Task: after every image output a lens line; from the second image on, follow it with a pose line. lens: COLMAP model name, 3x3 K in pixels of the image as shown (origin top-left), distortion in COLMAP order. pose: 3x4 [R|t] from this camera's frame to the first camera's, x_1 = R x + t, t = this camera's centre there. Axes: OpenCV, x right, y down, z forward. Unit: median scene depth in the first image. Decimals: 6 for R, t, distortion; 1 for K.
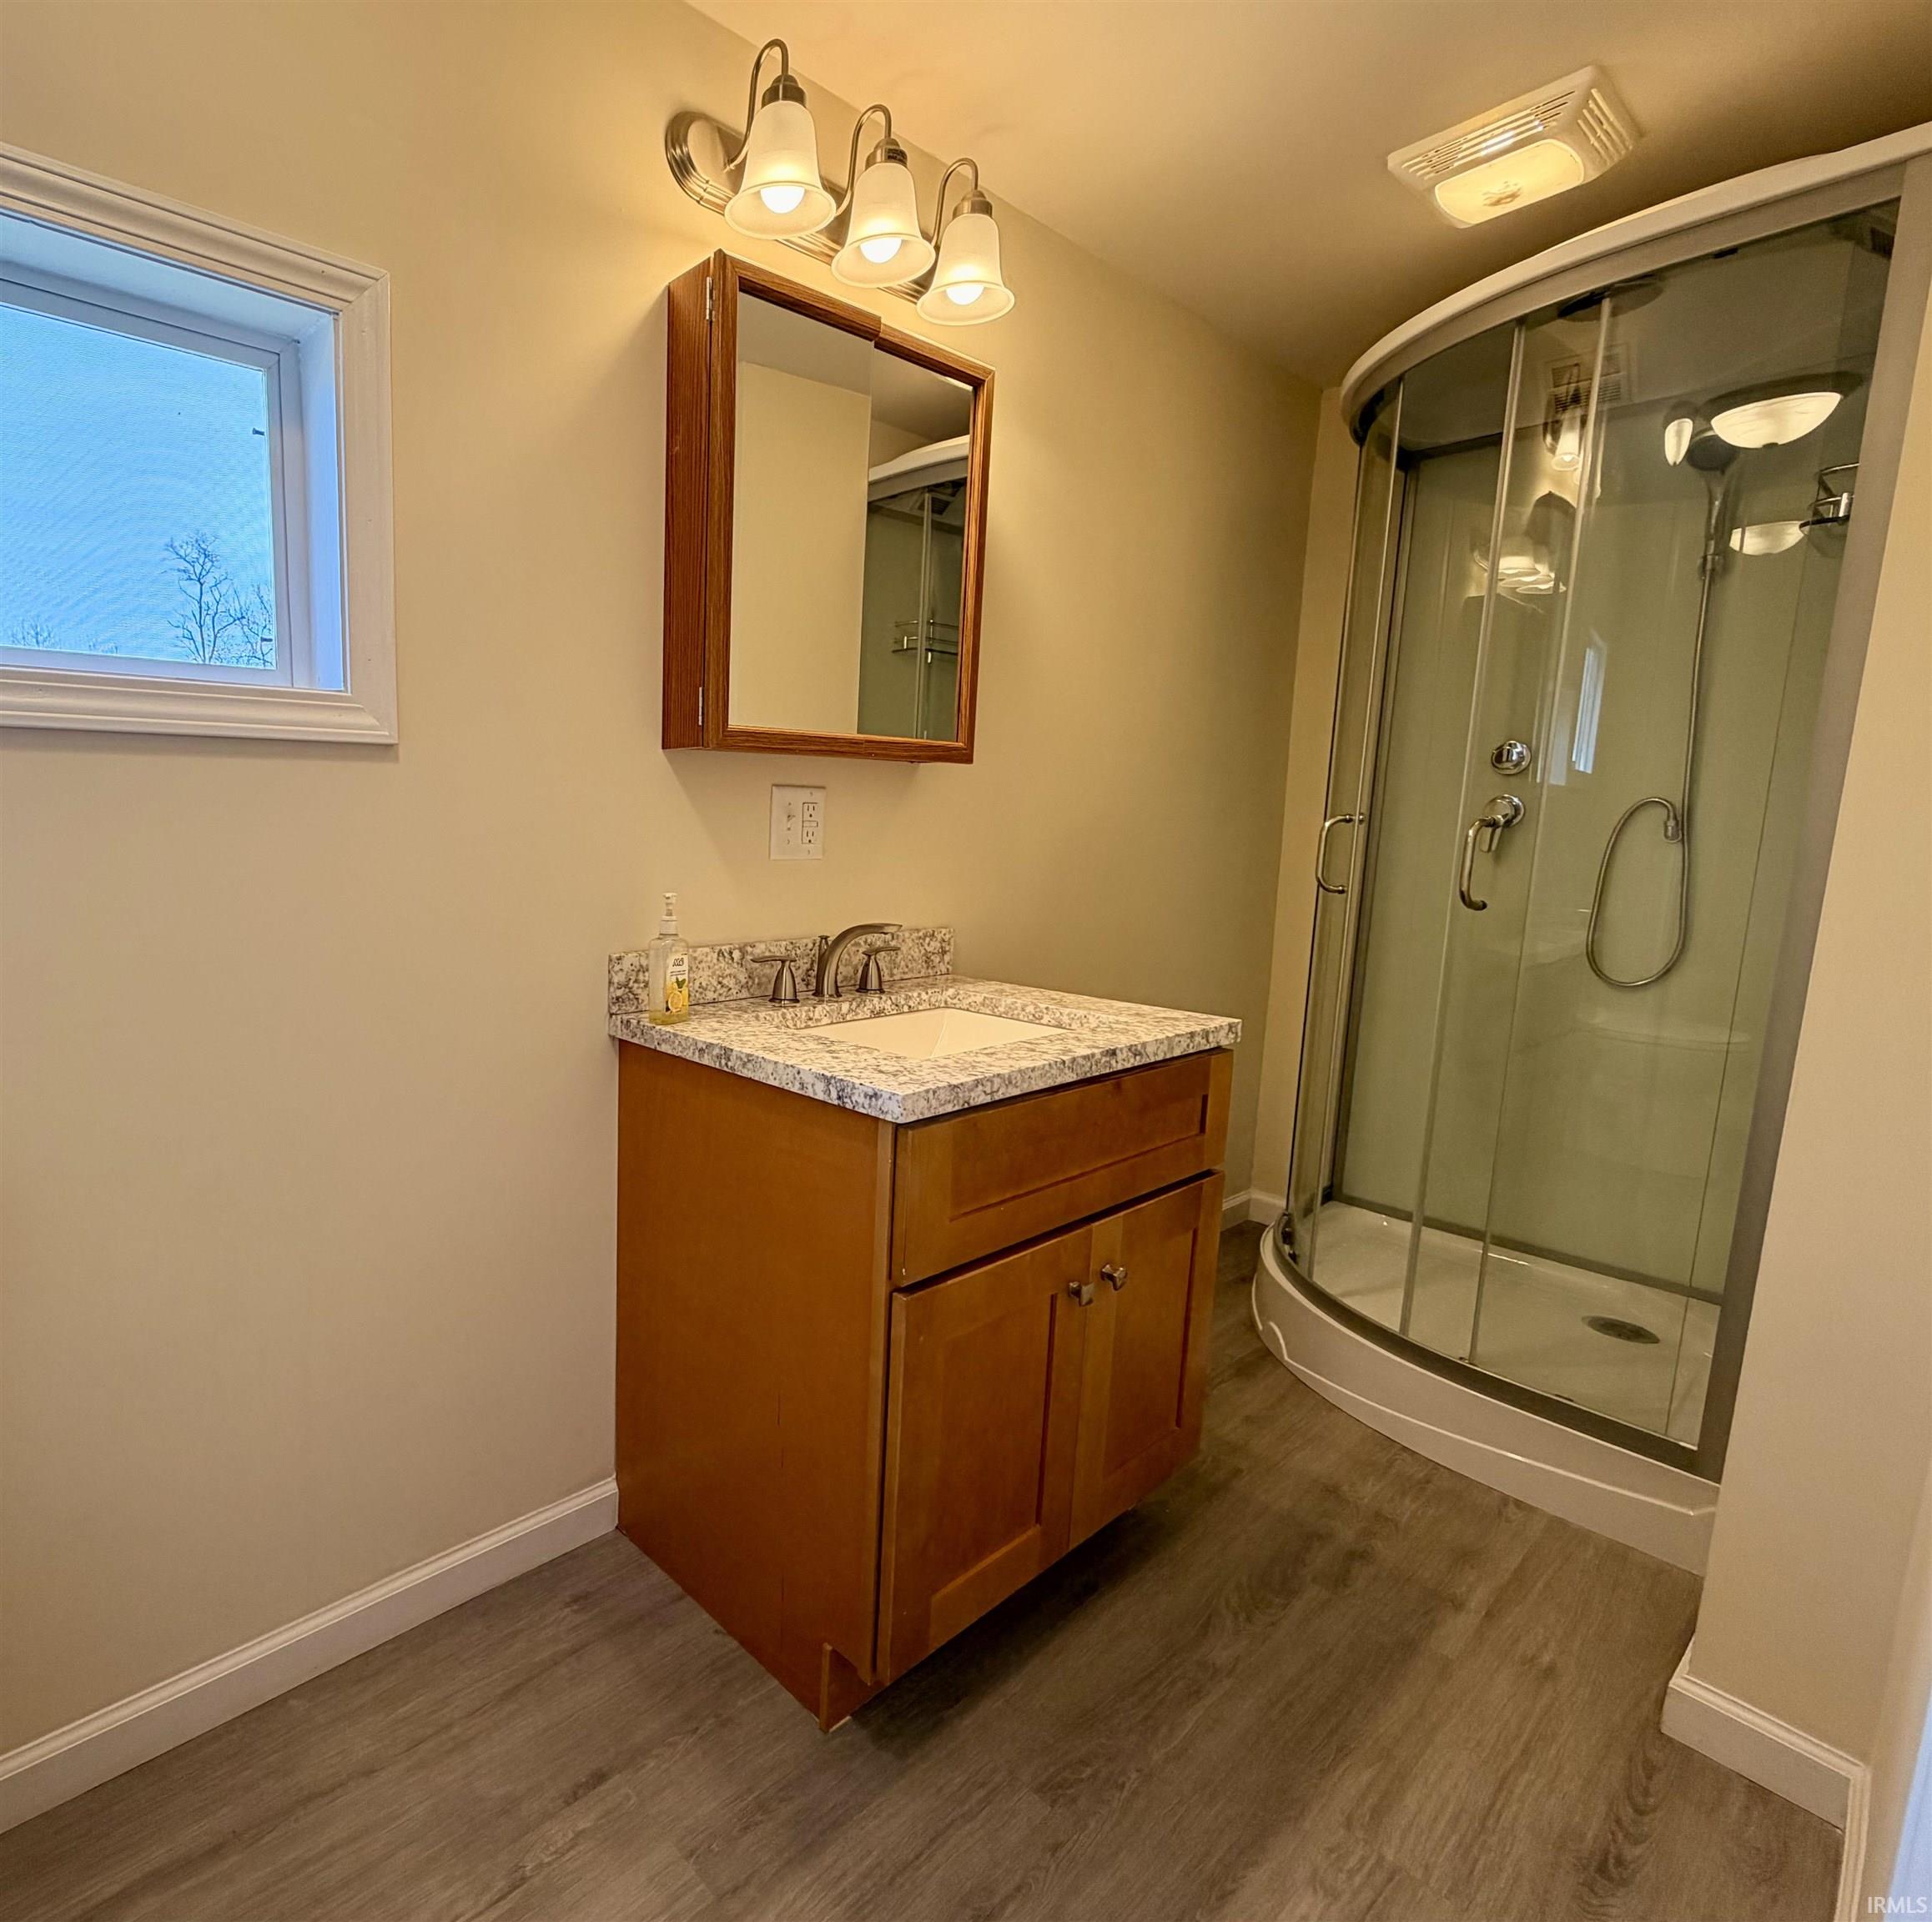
lens RADIAL K [[1111.8, 0, 905.1], [0, 1111.8, 1004.3], [0, 0, 1]] dist [0.000241, 0.002362]
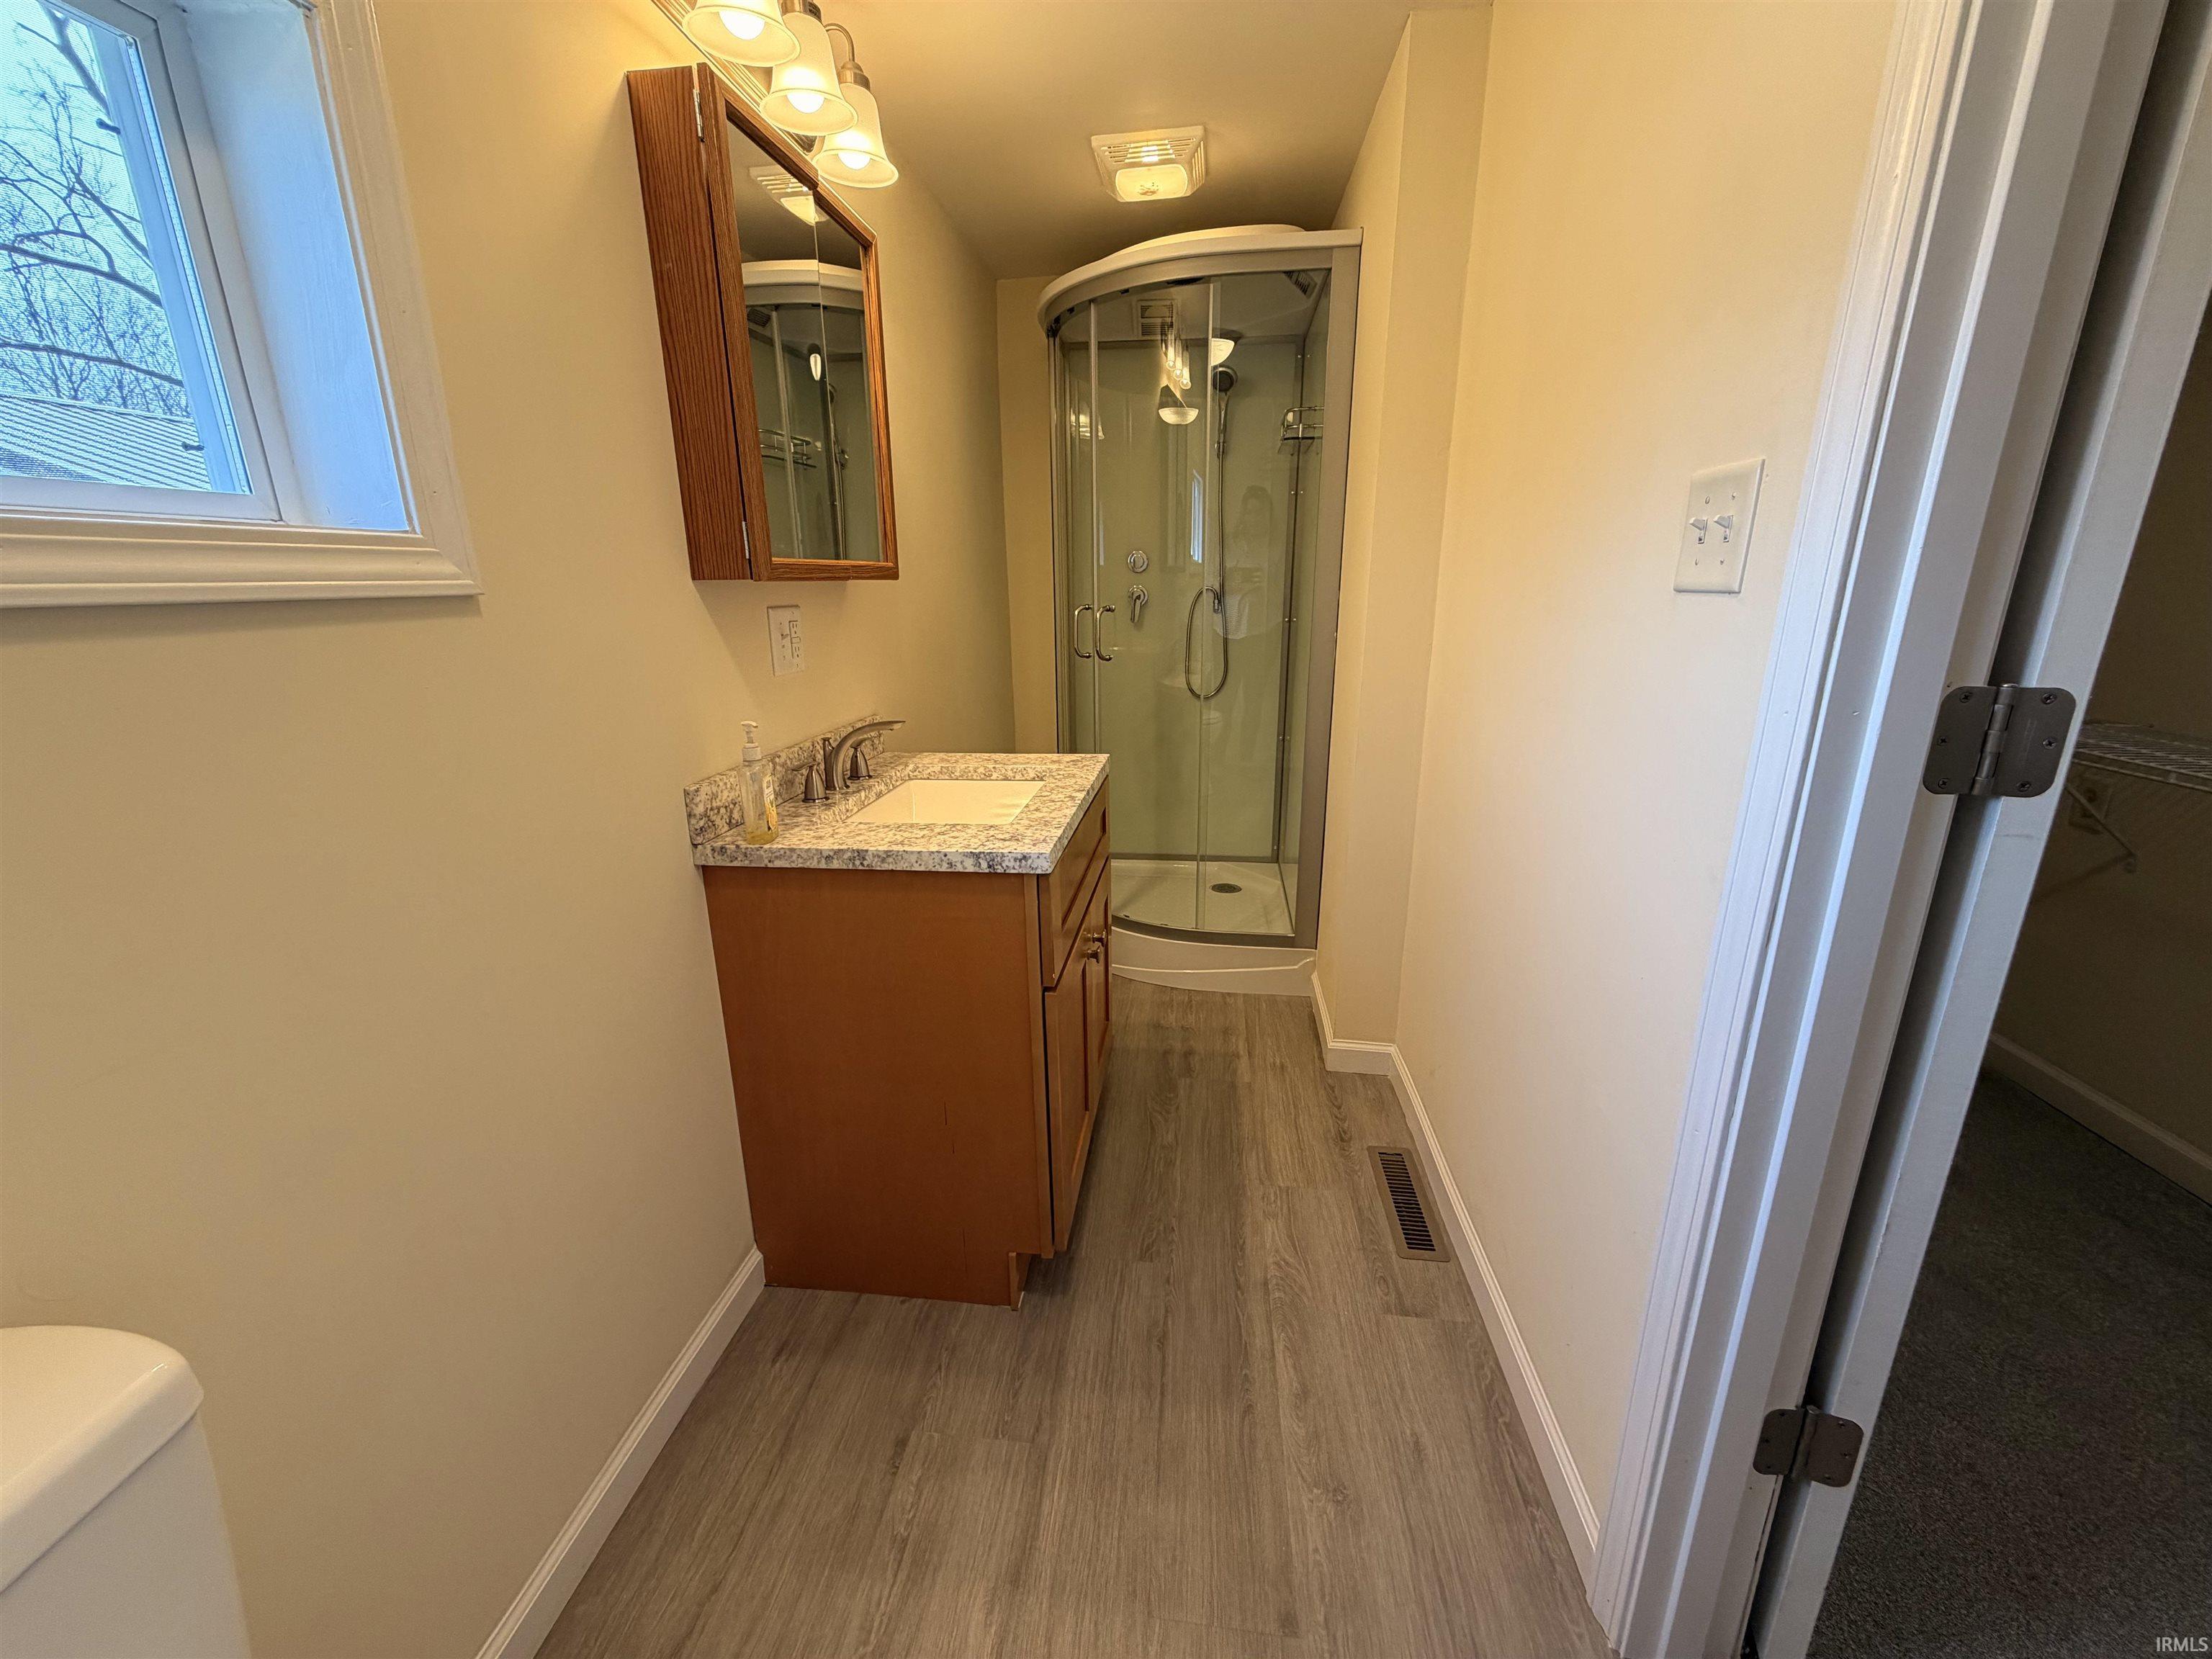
lens RADIAL K [[886.1, 0, 1099.6], [0, 886.1, 830.4], [0, 0, 1]] dist [0.004436, 0.000015]
pose [[0.700619, -0.215381, 0.680253, -0.579461], [0.118421, 0.975232, 0.186810, -0.117980], [-0.703640, -0.050326, 0.708772, 0.157190]]
